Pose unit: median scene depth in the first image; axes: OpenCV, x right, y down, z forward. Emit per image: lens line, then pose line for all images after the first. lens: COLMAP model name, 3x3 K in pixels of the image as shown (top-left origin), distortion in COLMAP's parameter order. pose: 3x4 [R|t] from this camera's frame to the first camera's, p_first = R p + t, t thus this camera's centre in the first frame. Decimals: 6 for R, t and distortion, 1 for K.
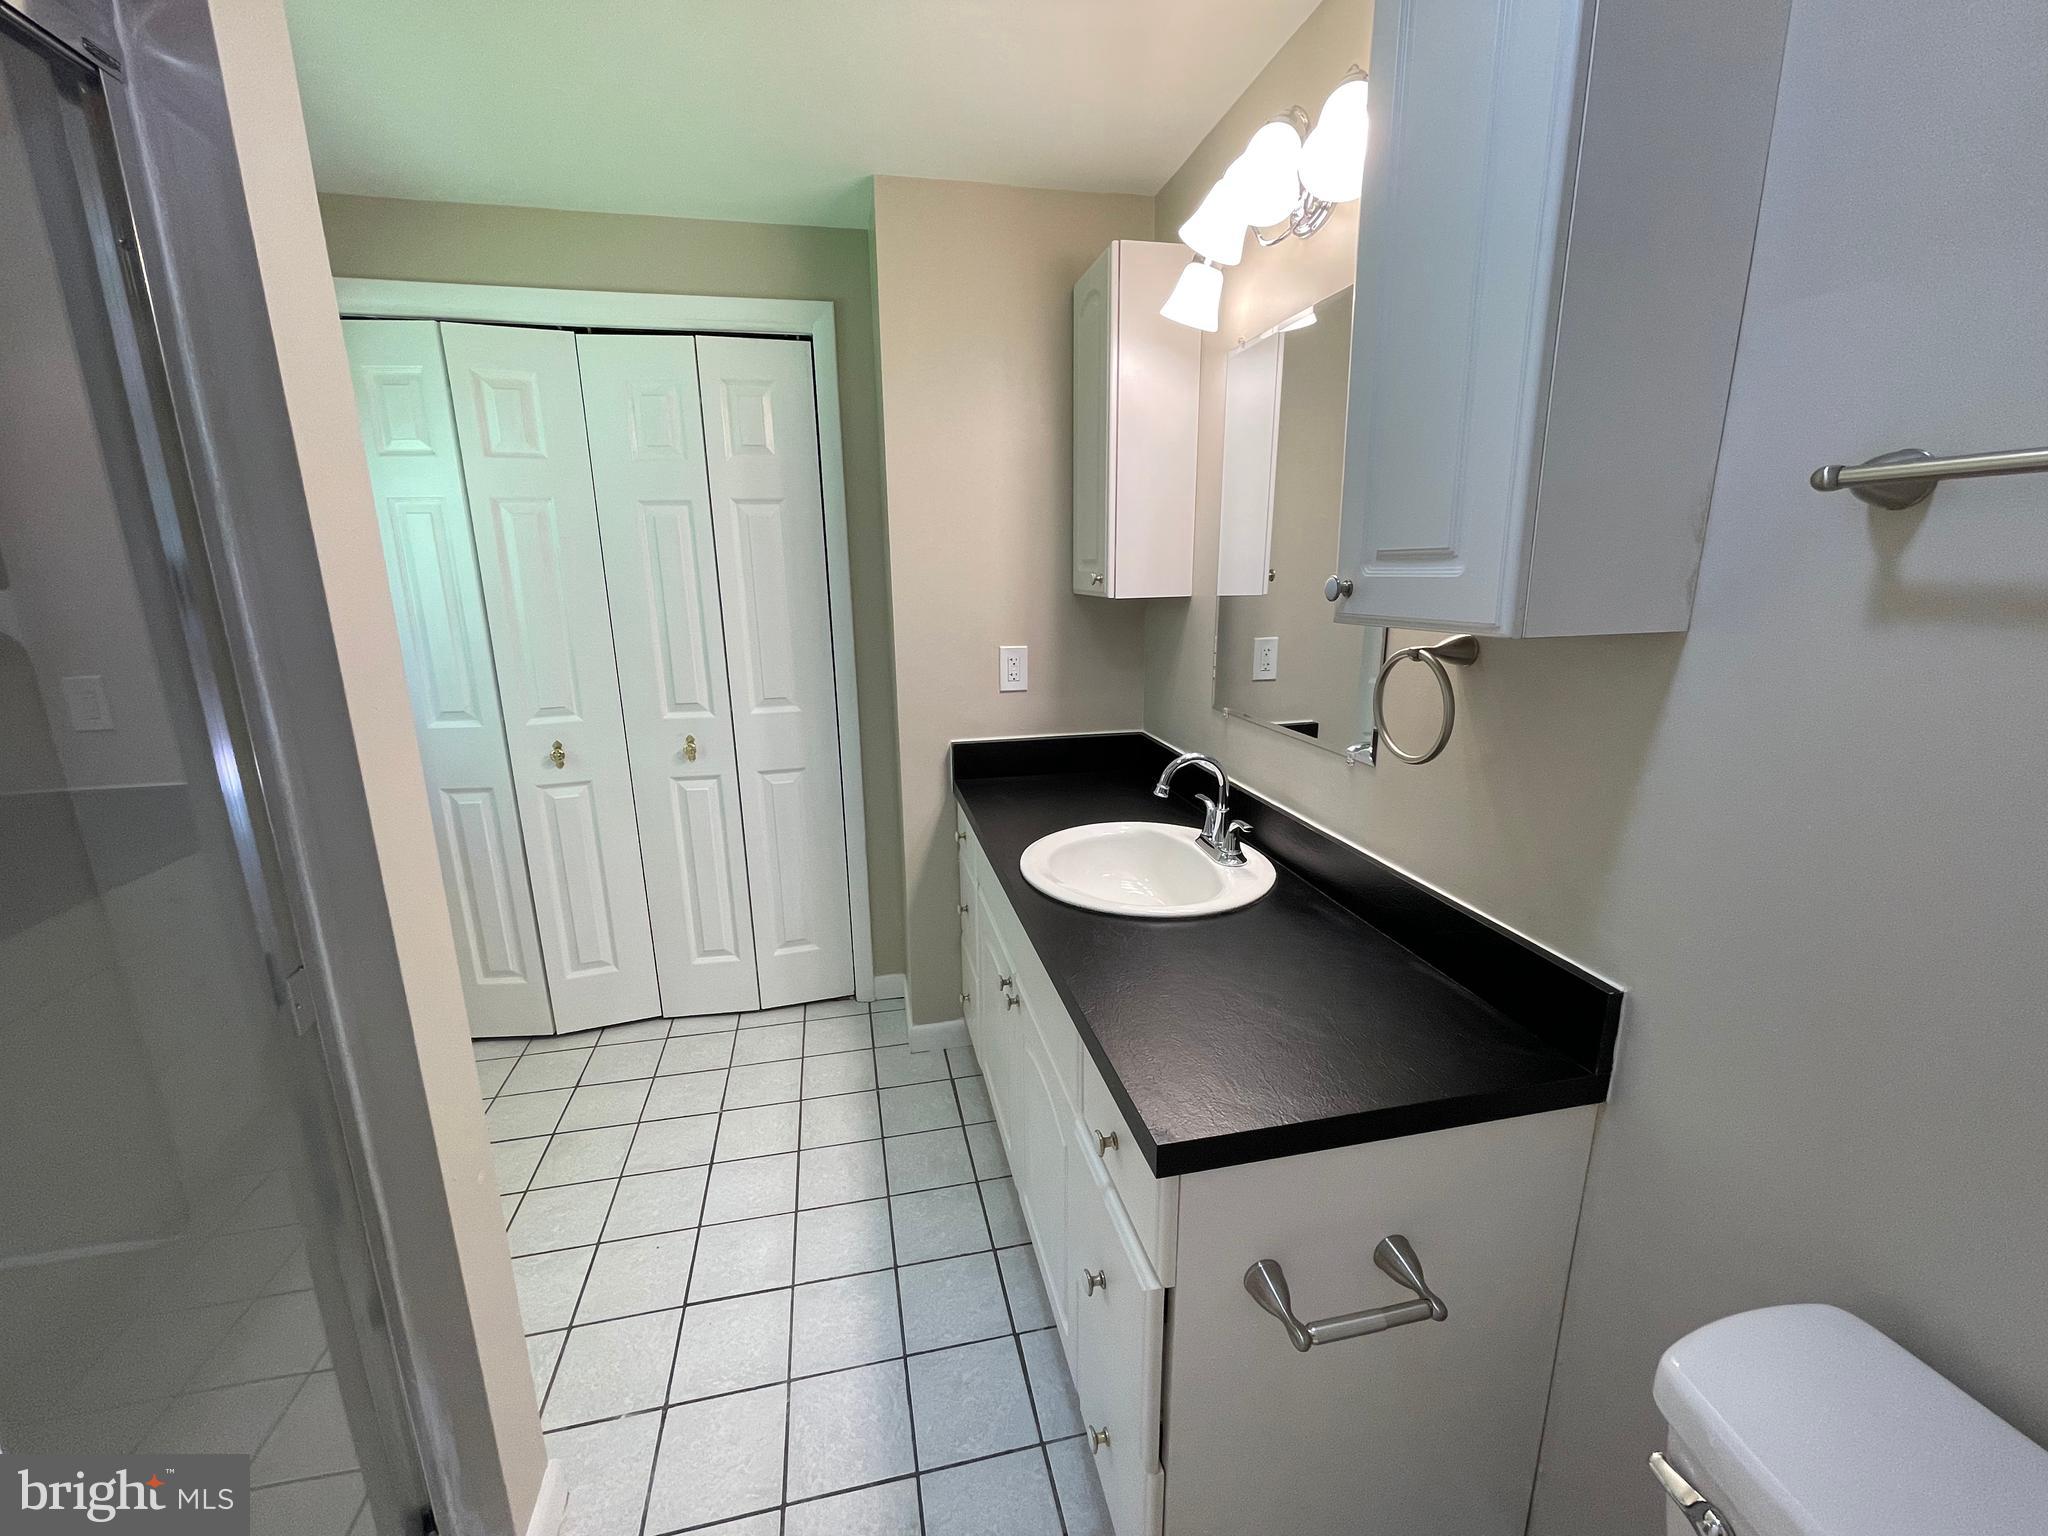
lens RADIAL K [[824.8, 0, 1016.8], [0, 824.8, 767.1], [0, 0, 1]] dist [-0.001838, -0.000094]
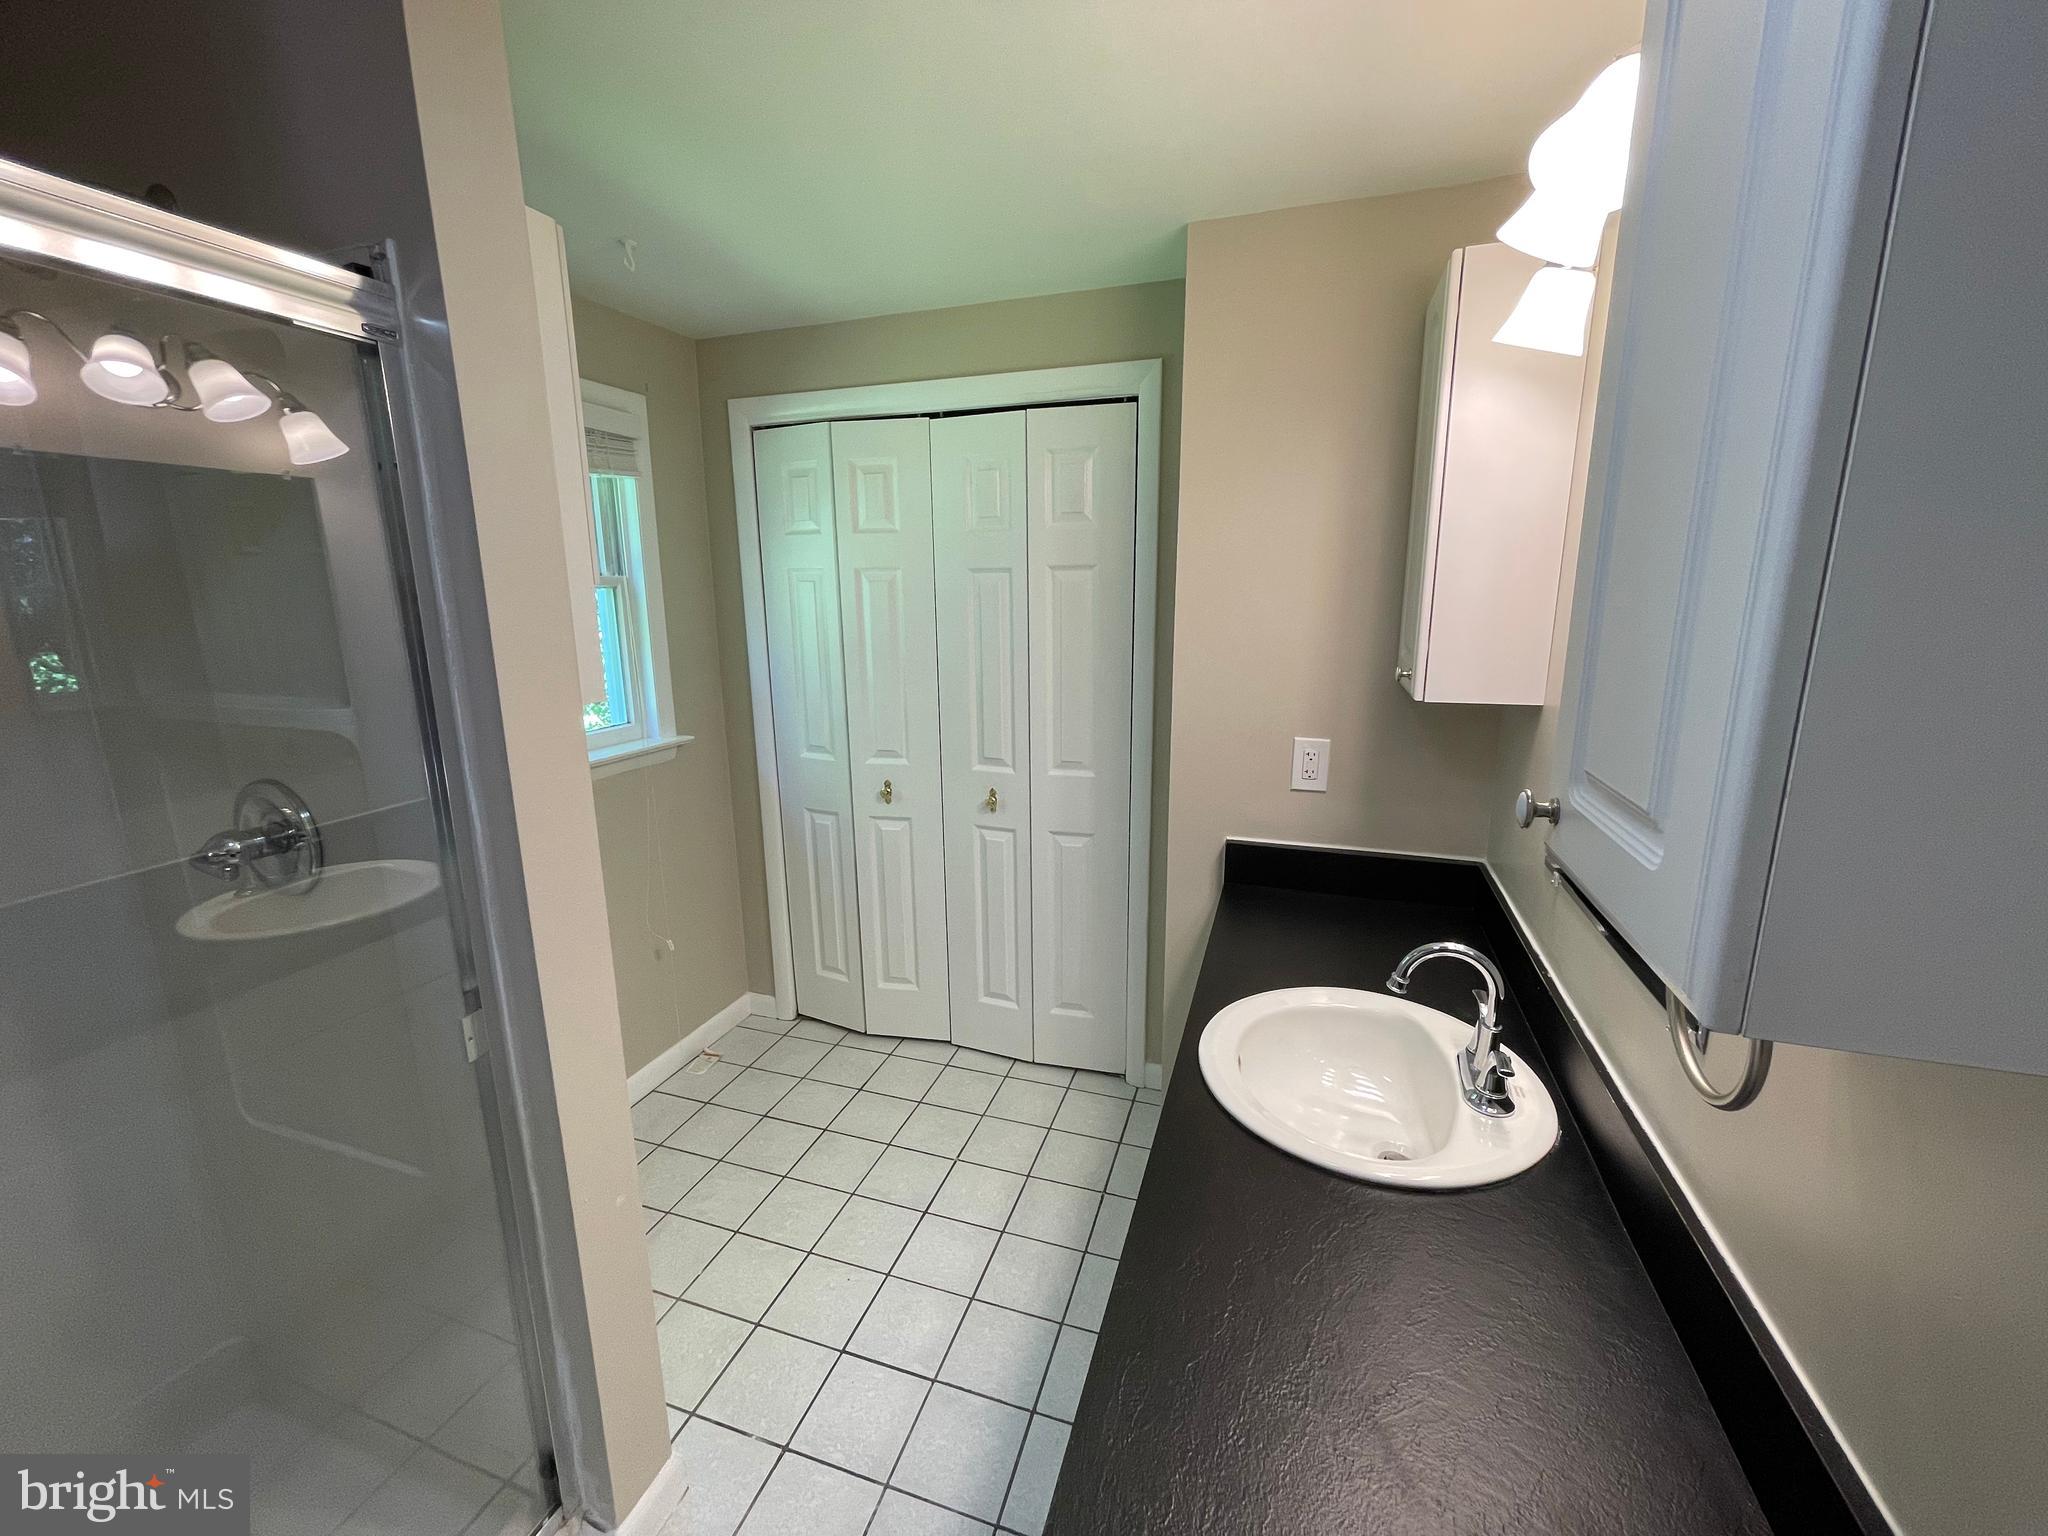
lens RADIAL K [[827.1, 0, 1024.0], [0, 827.1, 768.0], [0, 0, 1]] dist [0.000647, -0.000111]
pose [[0.858327, 0.118679, -0.499189, 0.167778], [-0.124805, 0.991954, 0.021235, -0.097710], [0.497693, 0.044075, 0.866233, 0.119549]]
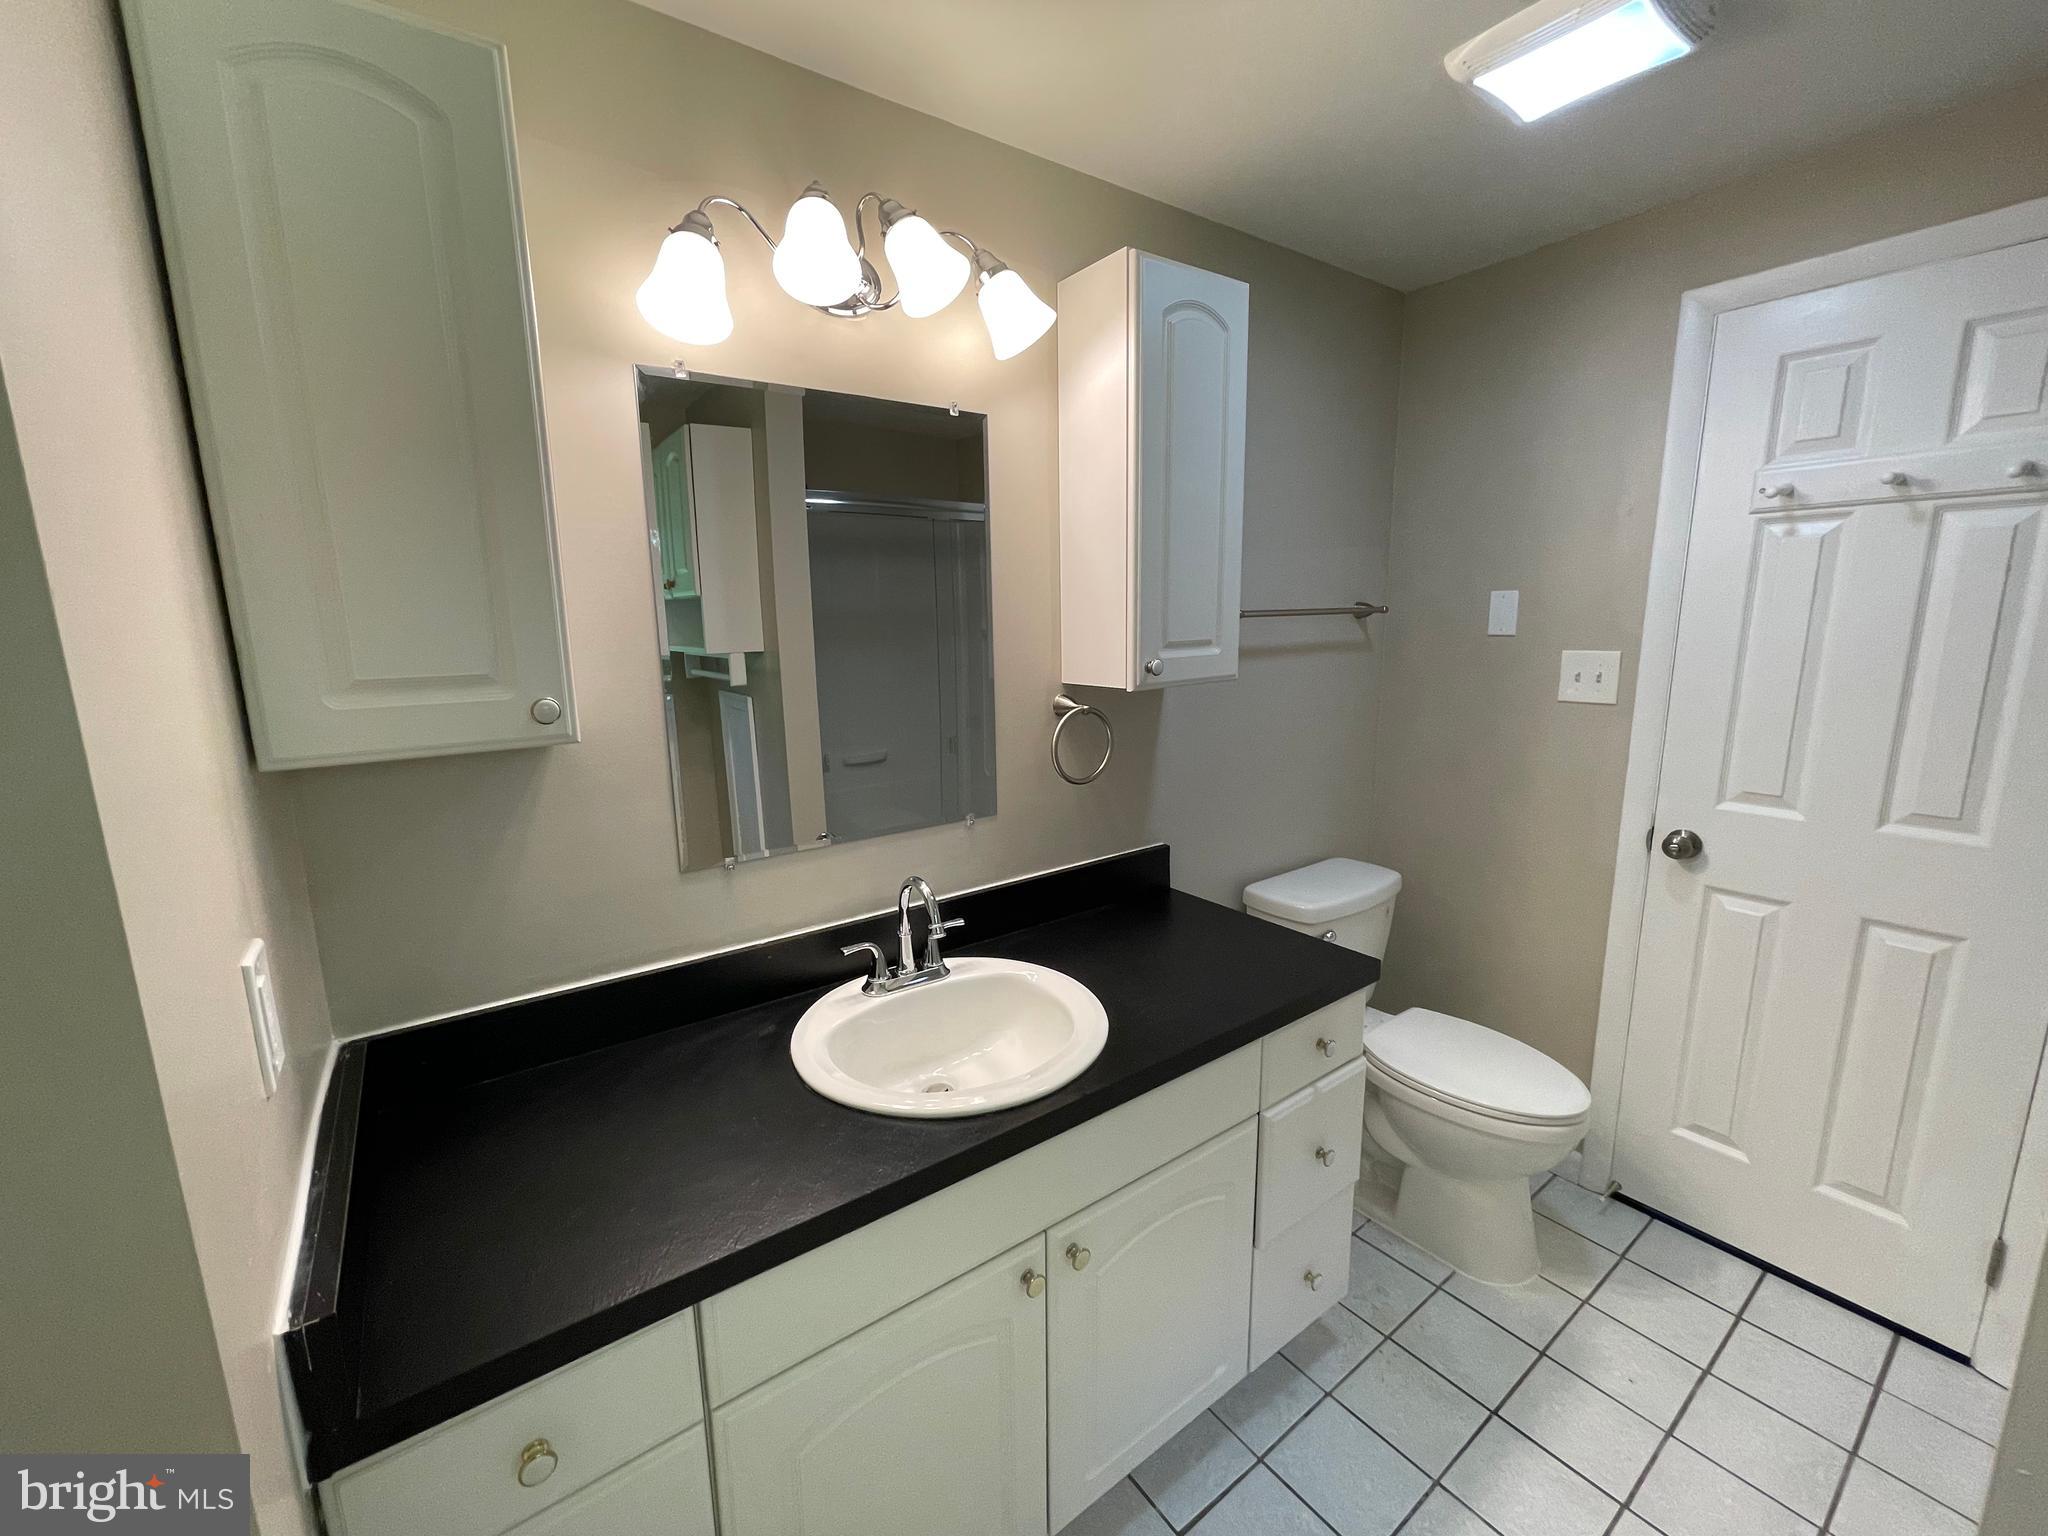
lens RADIAL K [[824.8, 0, 1016.8], [0, 824.8, 767.1], [0, 0, 1]] dist [-0.001838, -0.000094]
pose [[-0.409954, -0.147647, 0.900077, -0.406100], [0.231551, 0.937637, 0.259271, -0.226741], [-0.882226, 0.314703, -0.350200, 0.831727]]
